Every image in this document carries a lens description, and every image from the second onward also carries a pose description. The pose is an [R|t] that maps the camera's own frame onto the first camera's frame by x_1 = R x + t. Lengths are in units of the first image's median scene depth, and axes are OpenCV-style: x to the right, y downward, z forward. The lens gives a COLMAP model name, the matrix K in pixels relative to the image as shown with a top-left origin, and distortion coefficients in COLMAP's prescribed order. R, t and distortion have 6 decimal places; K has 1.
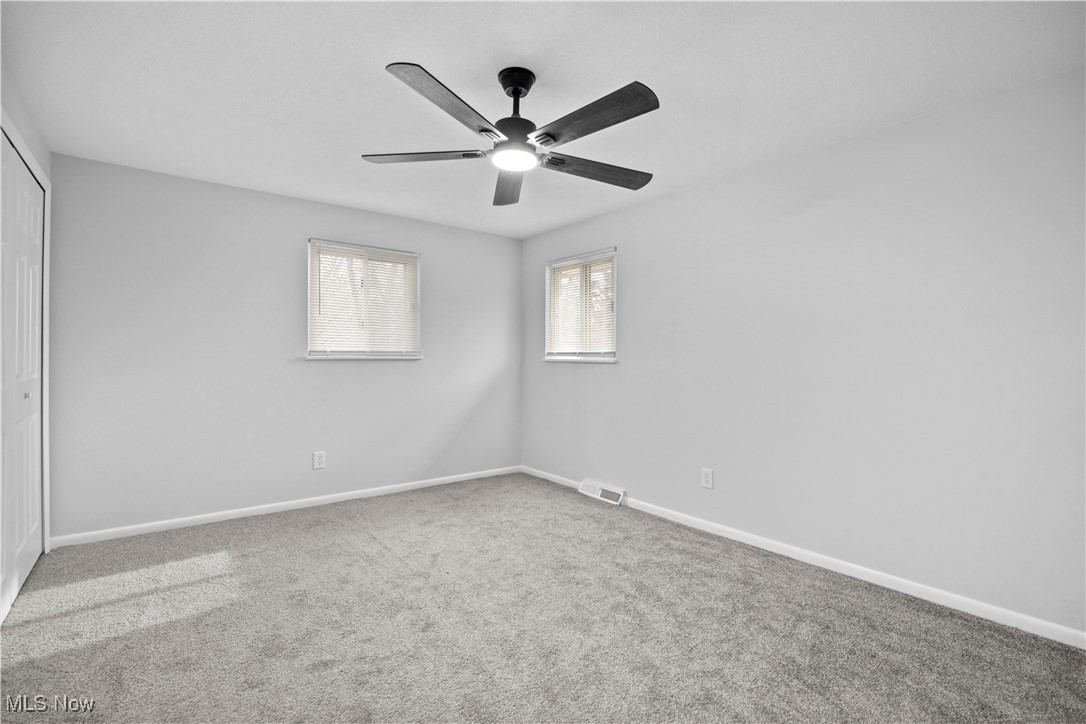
lens RADIAL K [[505.8, 0, 545.2], [0, 505.8, 340.2], [0, 0, 1]] dist [-0.000768, -0.000124]
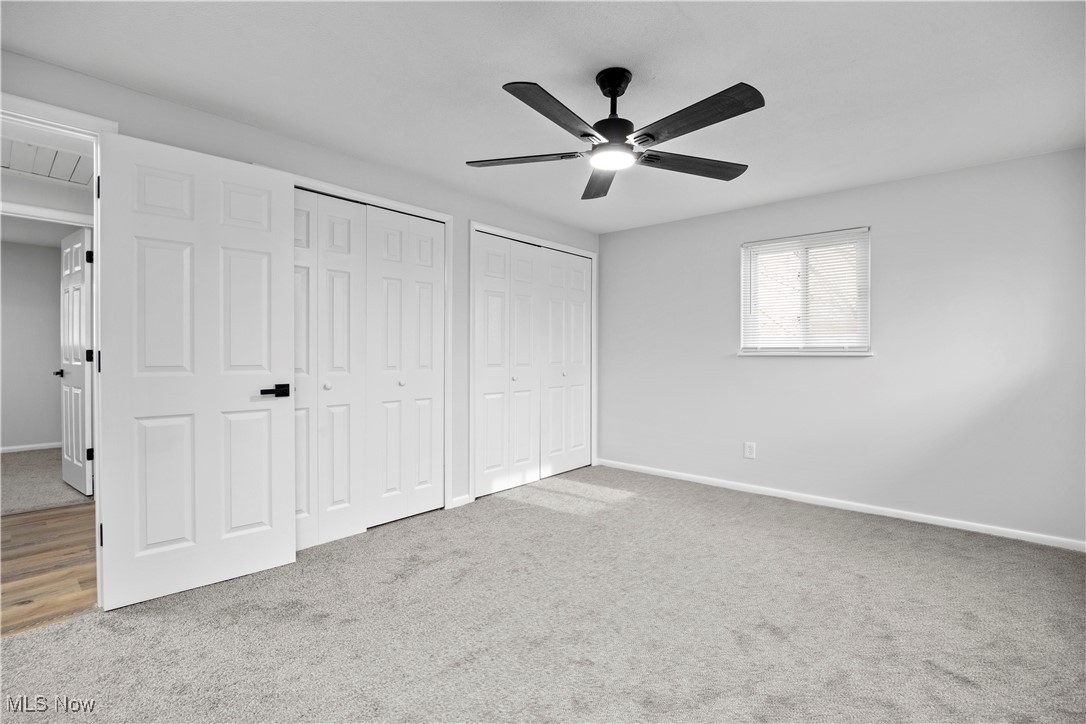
lens RADIAL K [[502.2, 0, 542.5], [0, 502.2, 352.6], [0, 0, 1]] dist [-0.002475, -0.000016]
pose [[0.182415, -0.005163, -0.983208, 0.574531], [0.030378, 0.999538, 0.000387, 0.020518], [0.982752, -0.029939, 0.182488, 0.433353]]
